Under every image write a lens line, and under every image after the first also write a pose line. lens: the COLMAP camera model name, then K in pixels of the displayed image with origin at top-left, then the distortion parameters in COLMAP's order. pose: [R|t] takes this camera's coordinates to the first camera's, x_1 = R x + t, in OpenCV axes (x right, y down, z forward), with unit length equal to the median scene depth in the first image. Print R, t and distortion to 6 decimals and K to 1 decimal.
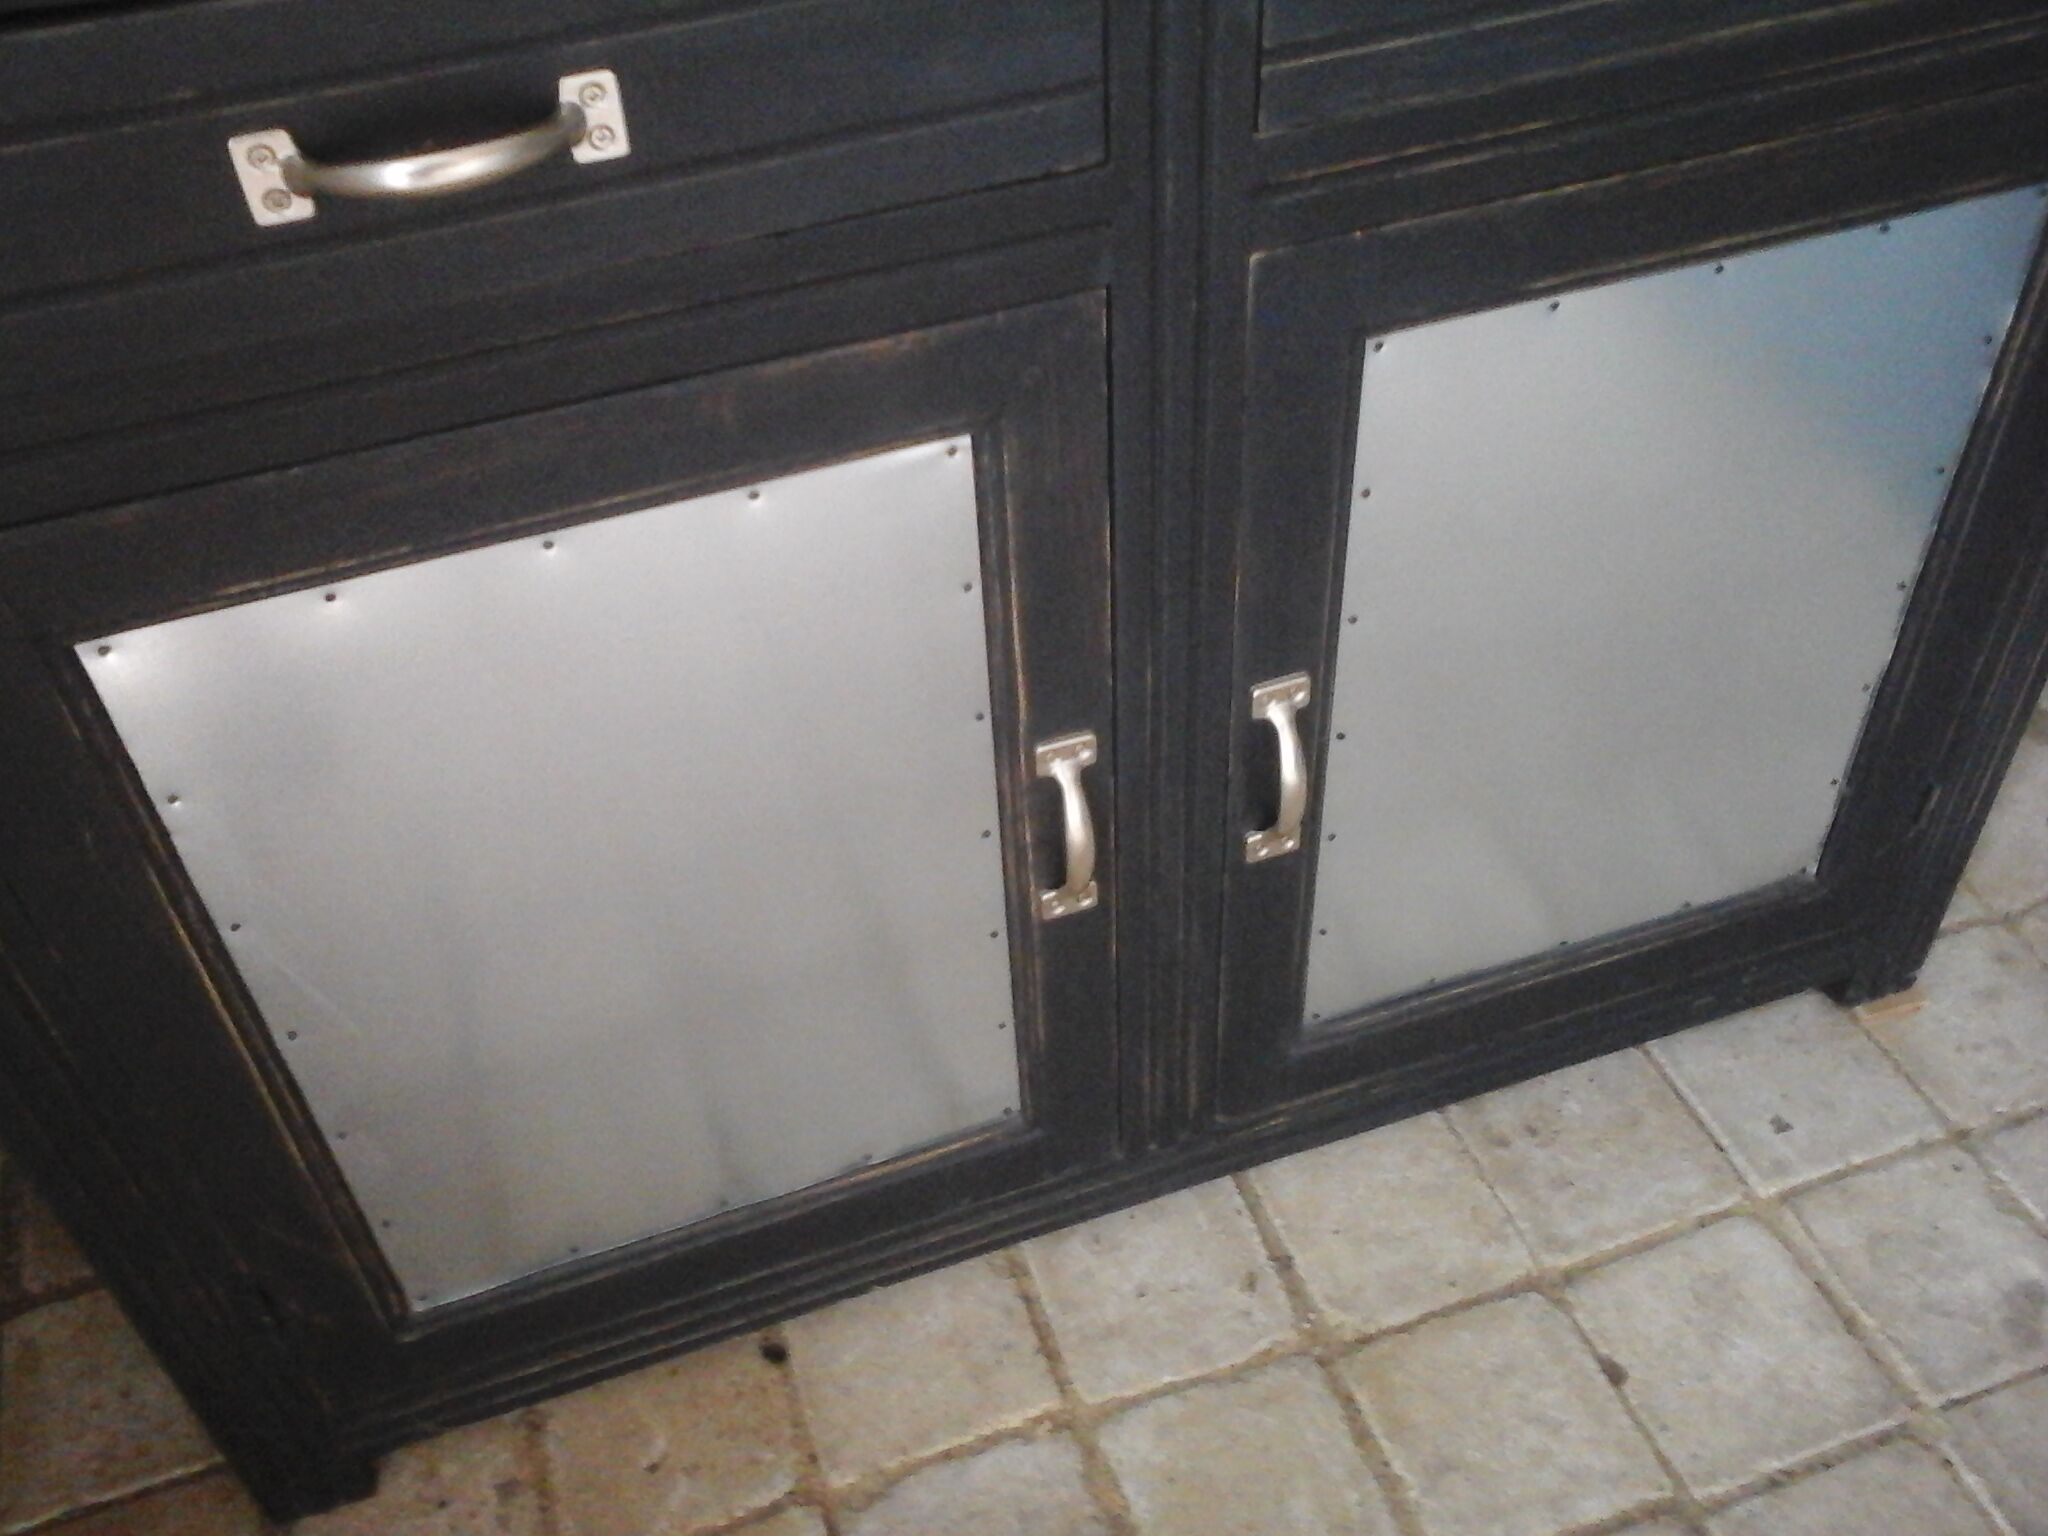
lens RADIAL K [[1958.1, 0, 1025.2], [0, 1958.1, 745.6], [0, 0, 1]] dist [0.011369, 0.000000]
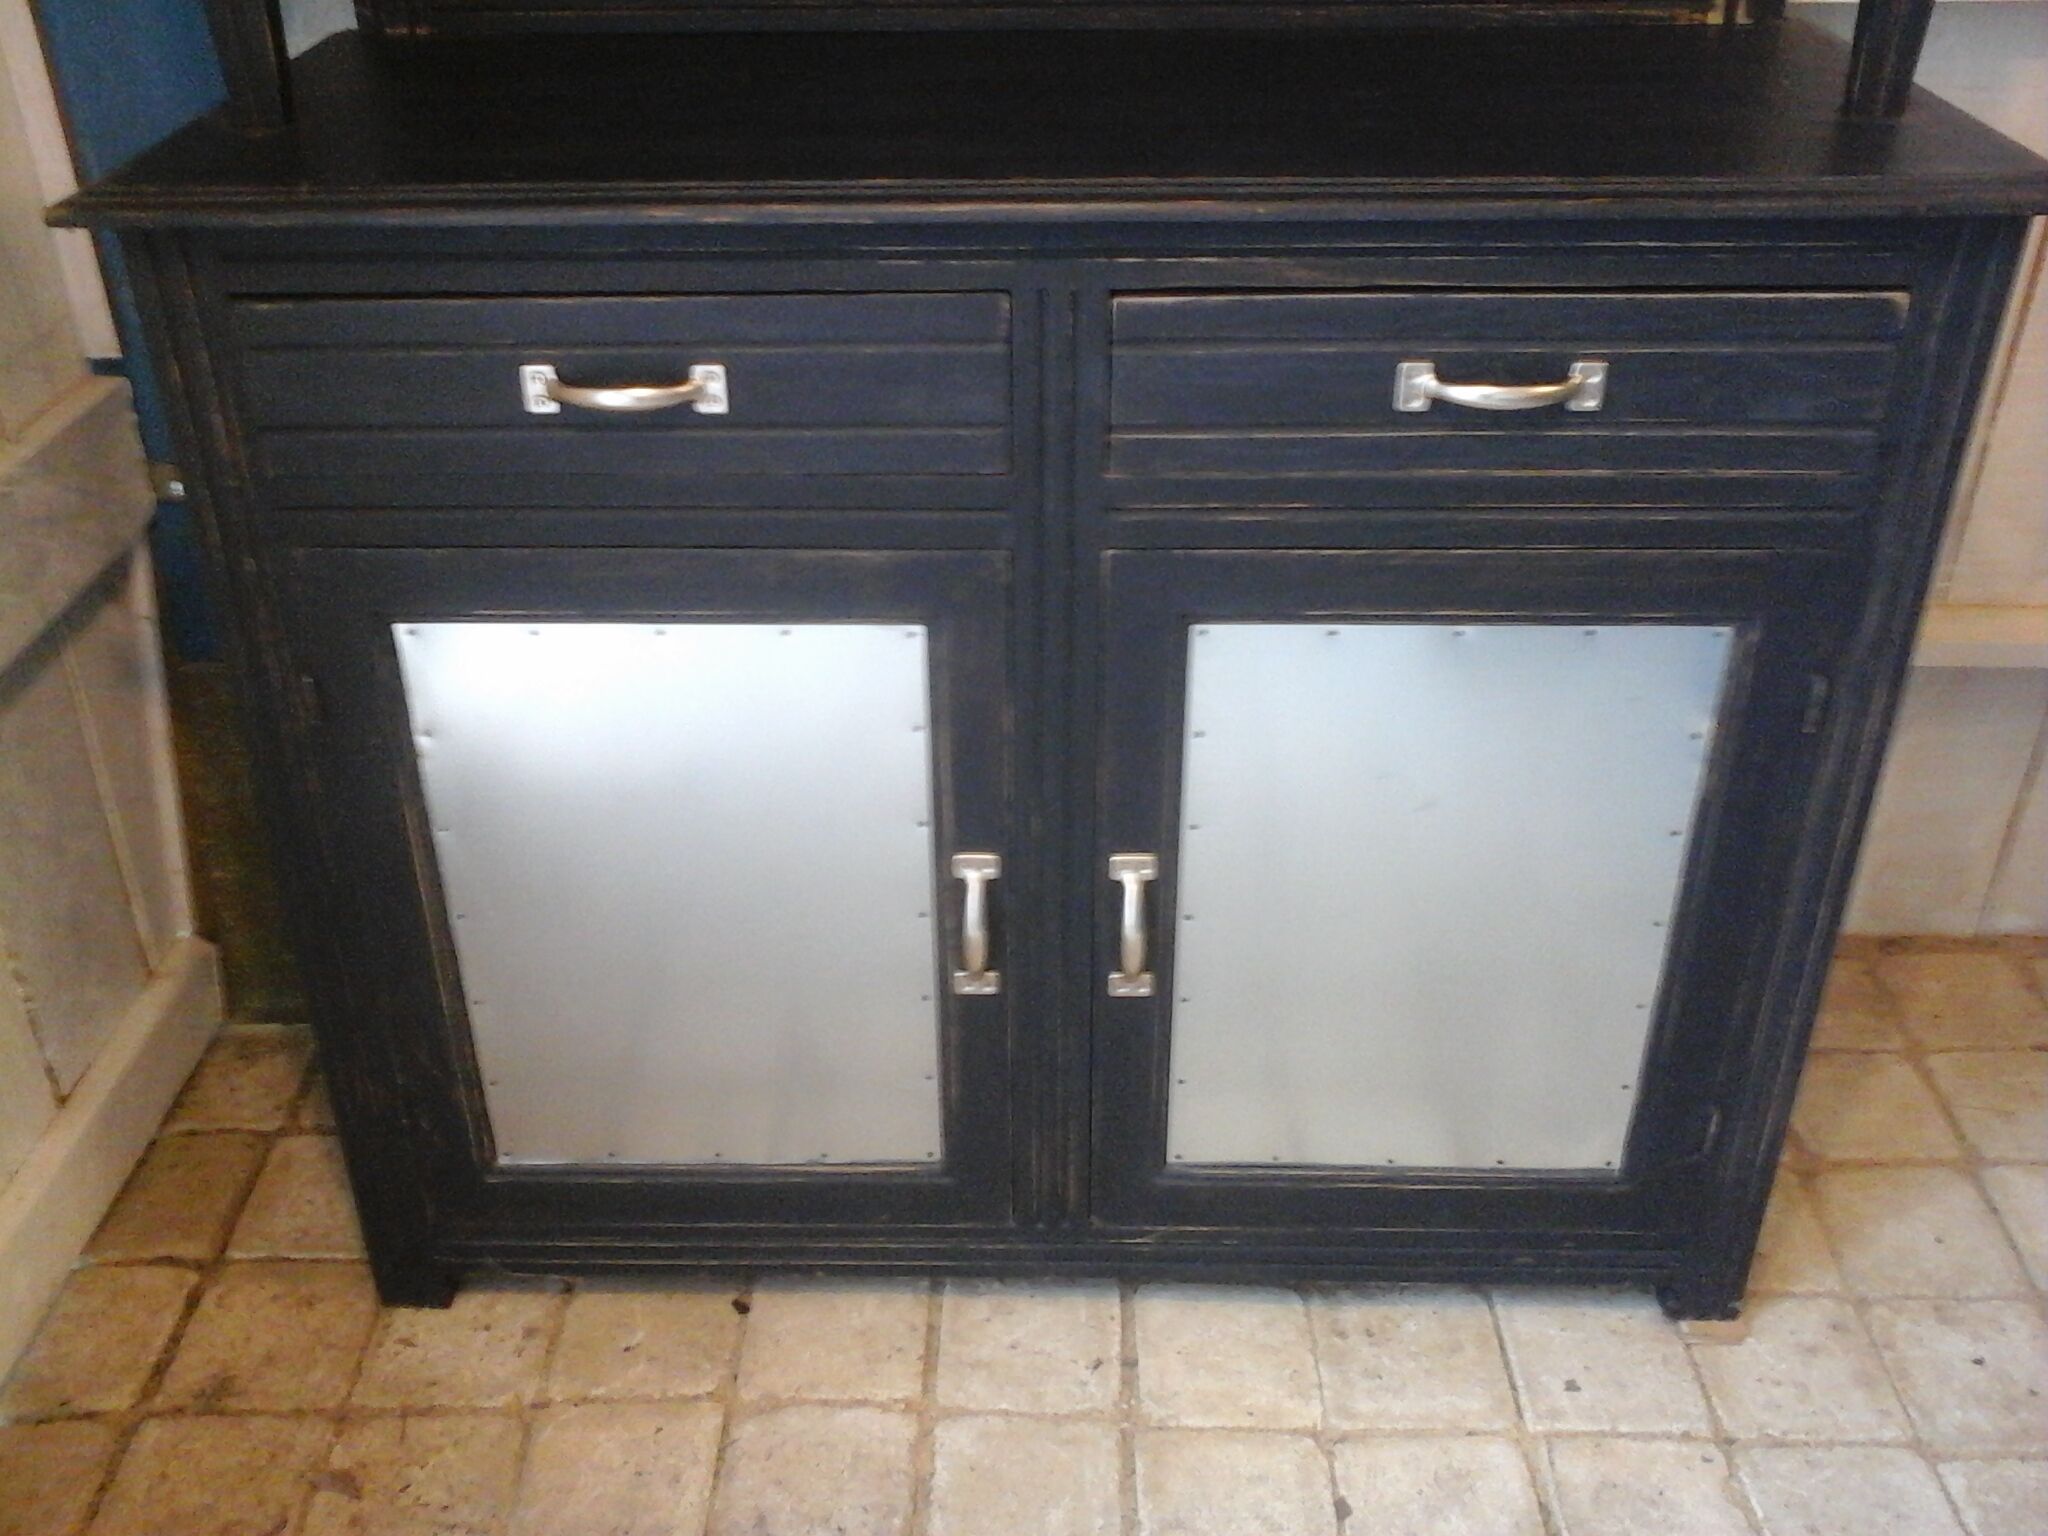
lens RADIAL K [[1958.1, 0, 1010.1], [0, 1958.1, 757.9], [0, 0, 1]] dist [0.011369, 0.000000]
pose [[0.937585, 0.210745, -0.276624, 0.391439], [-0.263566, 0.949560, -0.169909, 0.153660], [0.226864, 0.232213, 0.945838, -0.370191]]
